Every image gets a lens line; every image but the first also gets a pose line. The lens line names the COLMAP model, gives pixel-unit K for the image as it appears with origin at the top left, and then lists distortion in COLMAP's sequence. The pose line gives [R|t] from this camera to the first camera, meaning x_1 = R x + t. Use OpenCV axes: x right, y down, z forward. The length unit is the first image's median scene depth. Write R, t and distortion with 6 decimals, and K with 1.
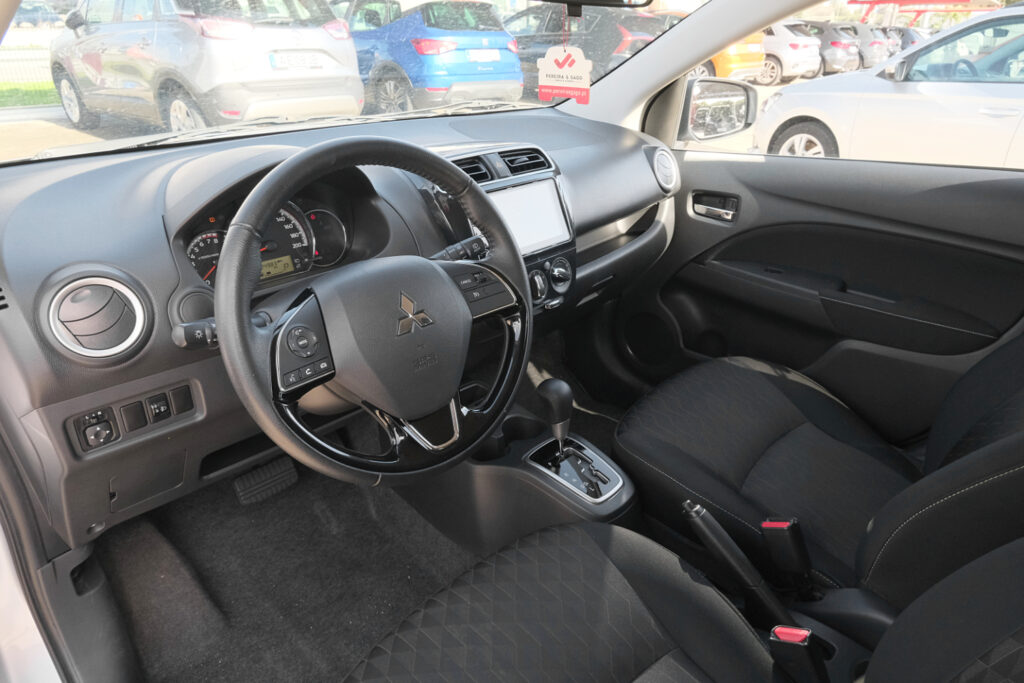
lens RADIAL K [[624.7, 0, 512.0], [0, 624.7, 341.5], [0, 0, 1]] dist [-0.005700, -0.000400]
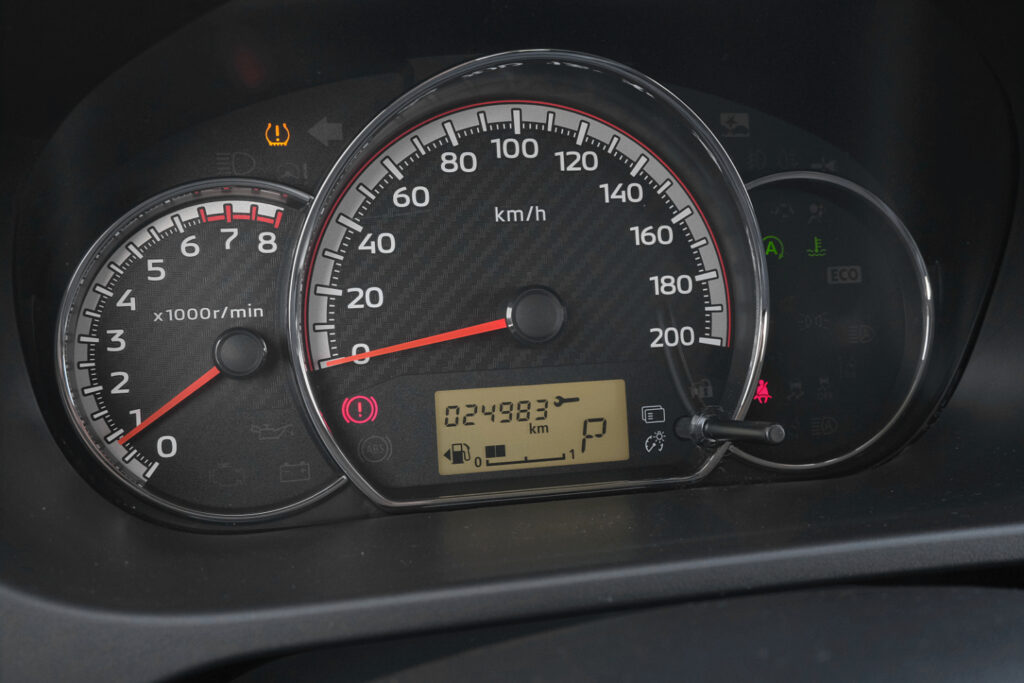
lens RADIAL K [[1076.9, 0, 512.0], [0, 1076.9, 341.5], [0, 0, 1]] dist [0.012132, 0.007164]
pose [[0.845294, 0.160634, -0.509584, -0.143273], [-0.245453, 0.963887, -0.103314, -0.070251], [0.474586, 0.212409, 0.854196, 0.458487]]
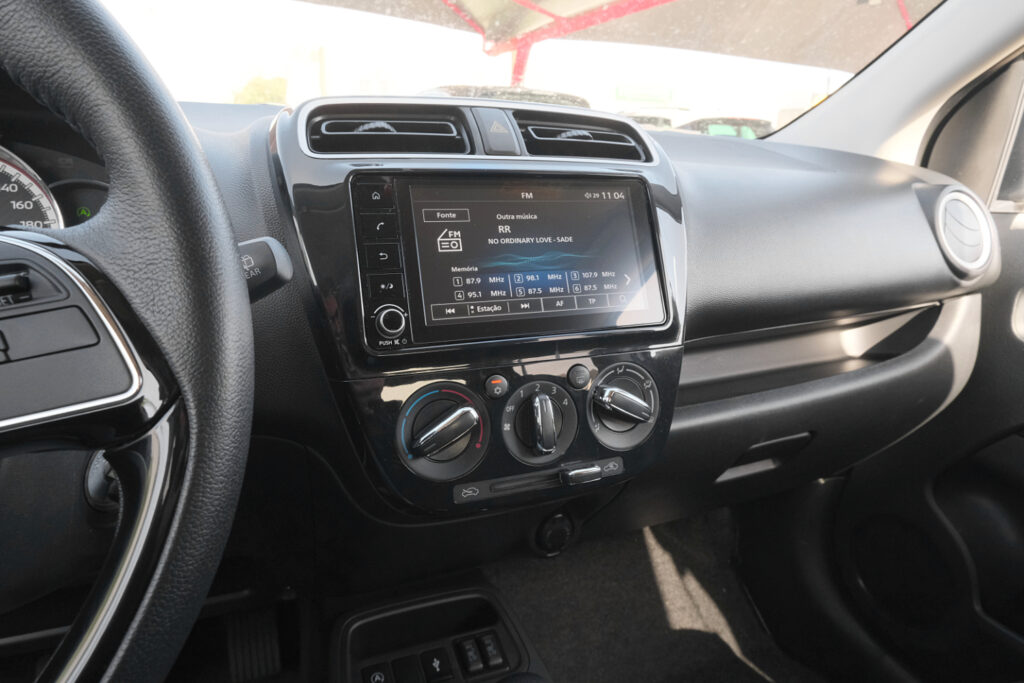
lens RADIAL K [[639.3, 0, 512.0], [0, 639.3, 341.5], [0, 0, 1]] dist [-0.007358, -0.000777]
pose [[0.915700, 0.130639, -0.380036, 0.127562], [-0.199452, 0.968731, -0.147576, -0.055341], [0.348873, 0.210934, 0.913123, 0.460761]]
